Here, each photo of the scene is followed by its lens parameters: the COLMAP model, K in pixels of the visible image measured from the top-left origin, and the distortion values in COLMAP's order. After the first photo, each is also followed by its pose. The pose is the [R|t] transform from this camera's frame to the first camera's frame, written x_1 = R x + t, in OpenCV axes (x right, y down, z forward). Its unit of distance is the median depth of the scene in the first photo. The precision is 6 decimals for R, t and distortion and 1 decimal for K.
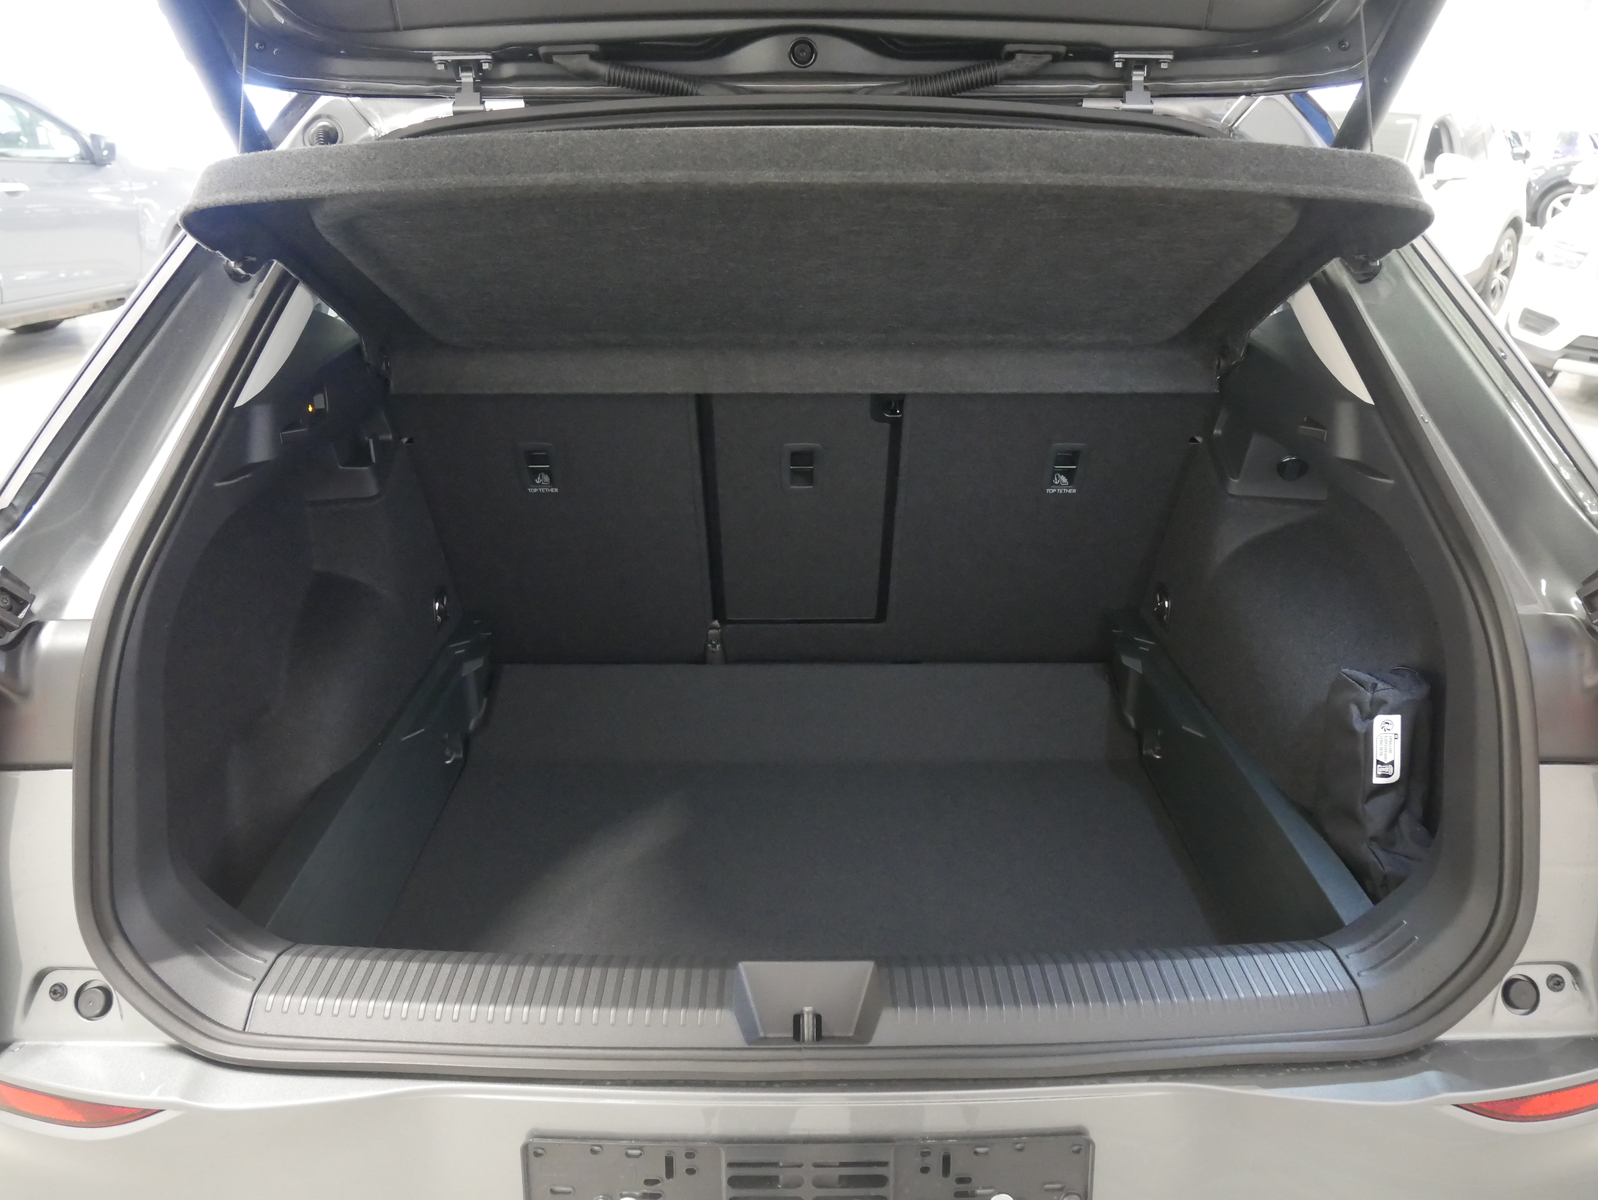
lens RADIAL K [[1155.0, 0, 799.0], [0, 1155.0, 600.0], [0, 0, 1]] dist [-0.080036, 0.031569]
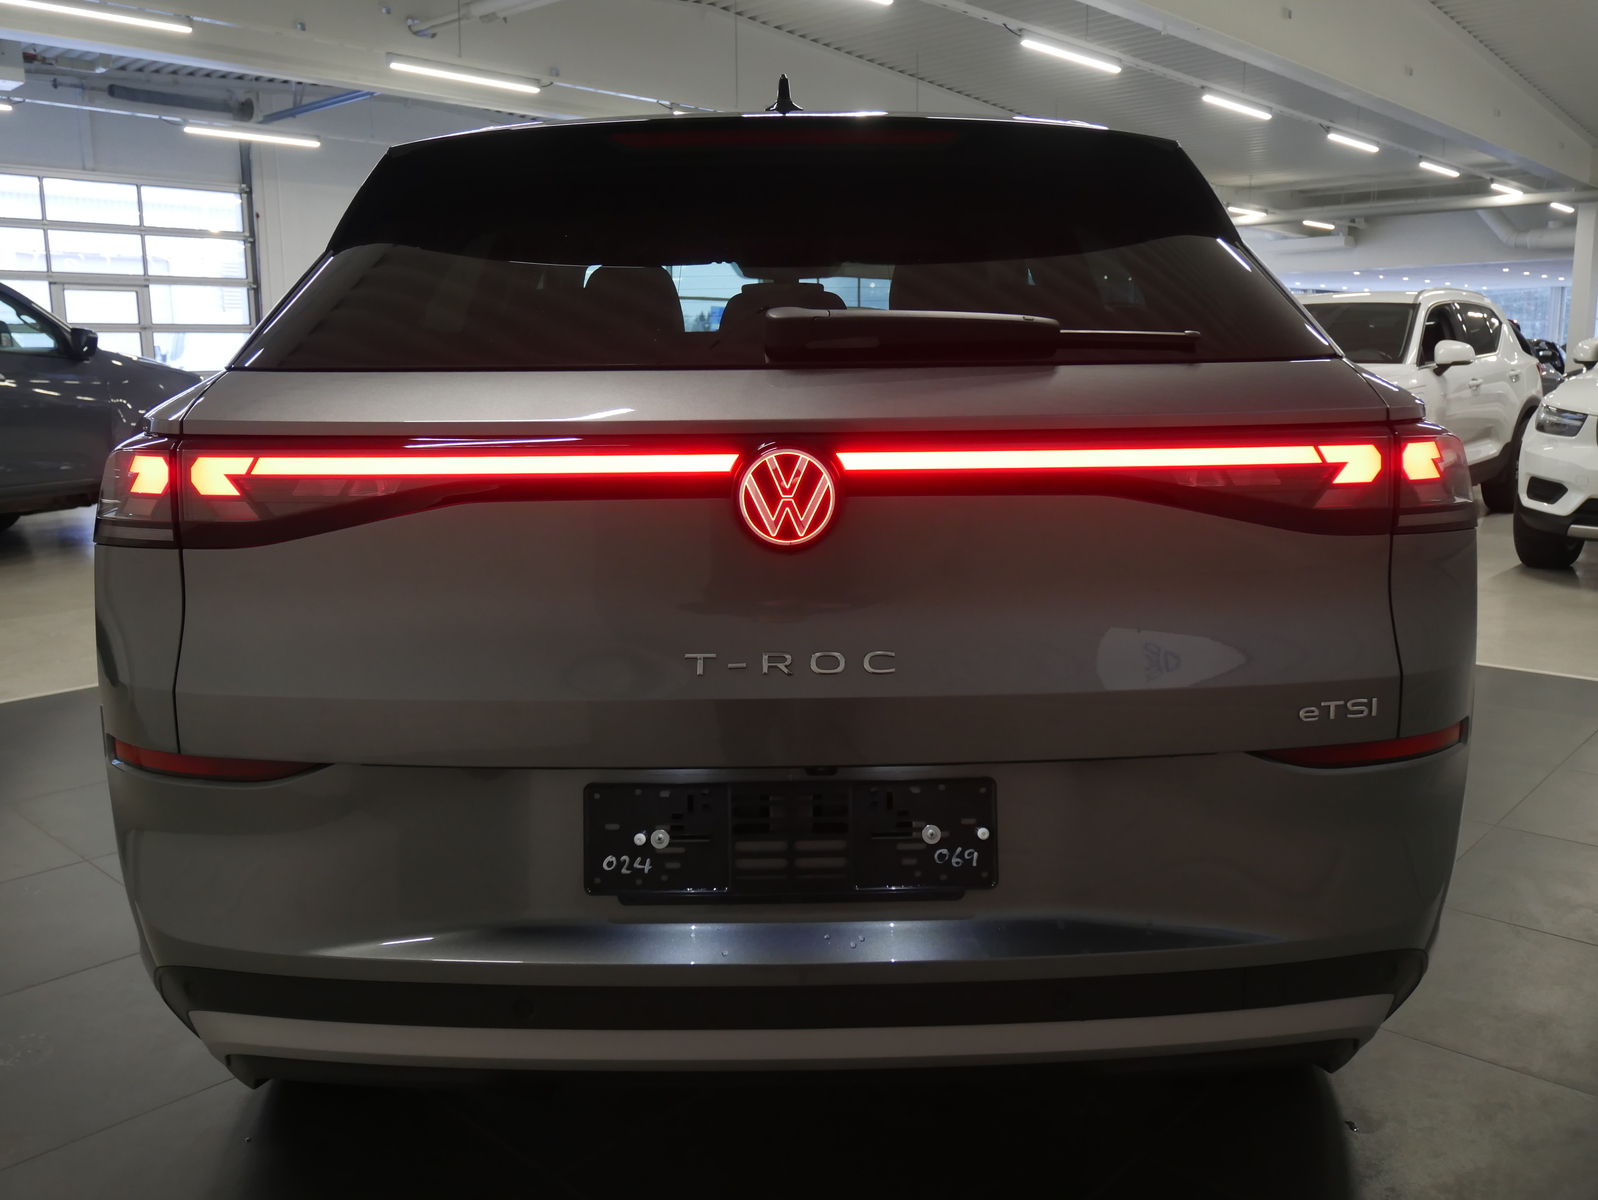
lens RADIAL K [[1302.5, 0, 799.0], [0, 1302.5, 600.0], [0, 0, 1]] dist [-0.003420, -0.002409]
pose [[0.999935, -0.010643, 0.004087, 0.012546], [0.011277, 0.975987, -0.217534, 0.504913], [-0.001673, 0.217566, 0.976044, -0.512229]]
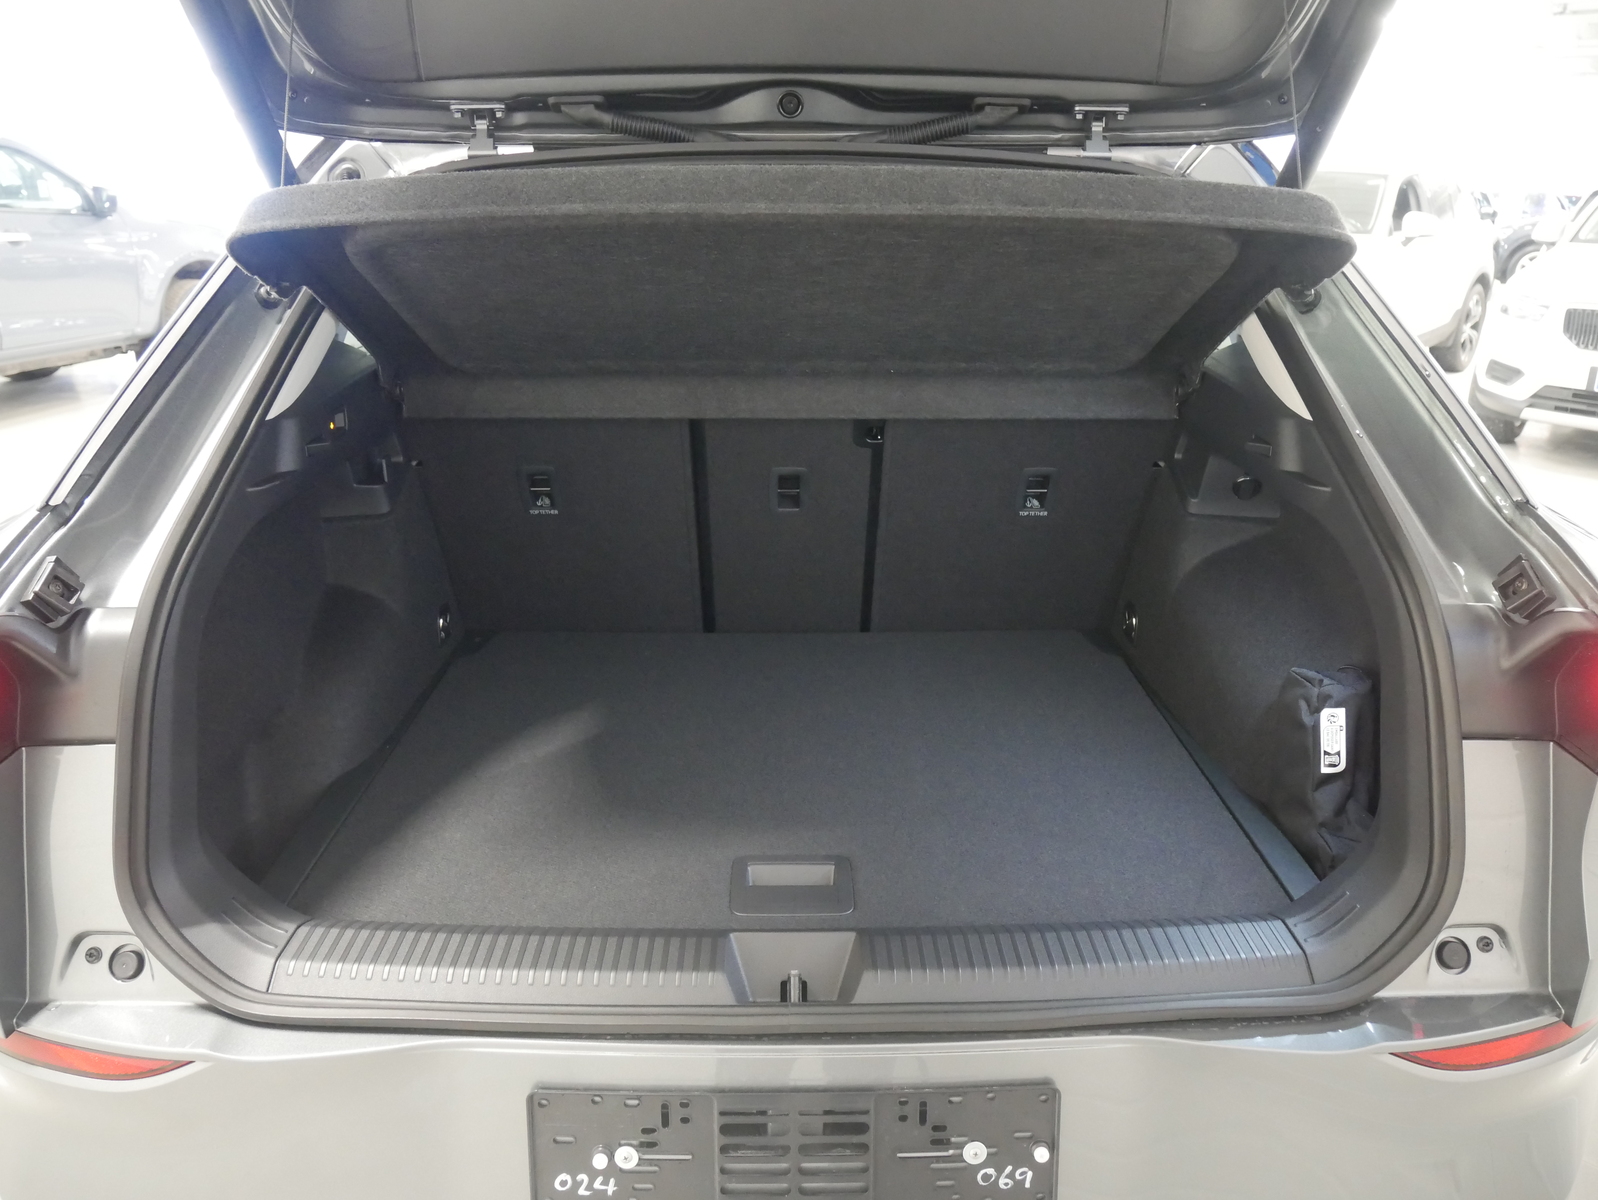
lens RADIAL K [[1155.0, 0, 799.0], [0, 1155.0, 600.0], [0, 0, 1]] dist [-0.080036, 0.031569]
pose [[0.999931, 0.001127, 0.011660, -0.000643], [-0.000581, 0.998910, -0.046674, 0.052070], [-0.011700, 0.046664, 0.998842, -0.082231]]
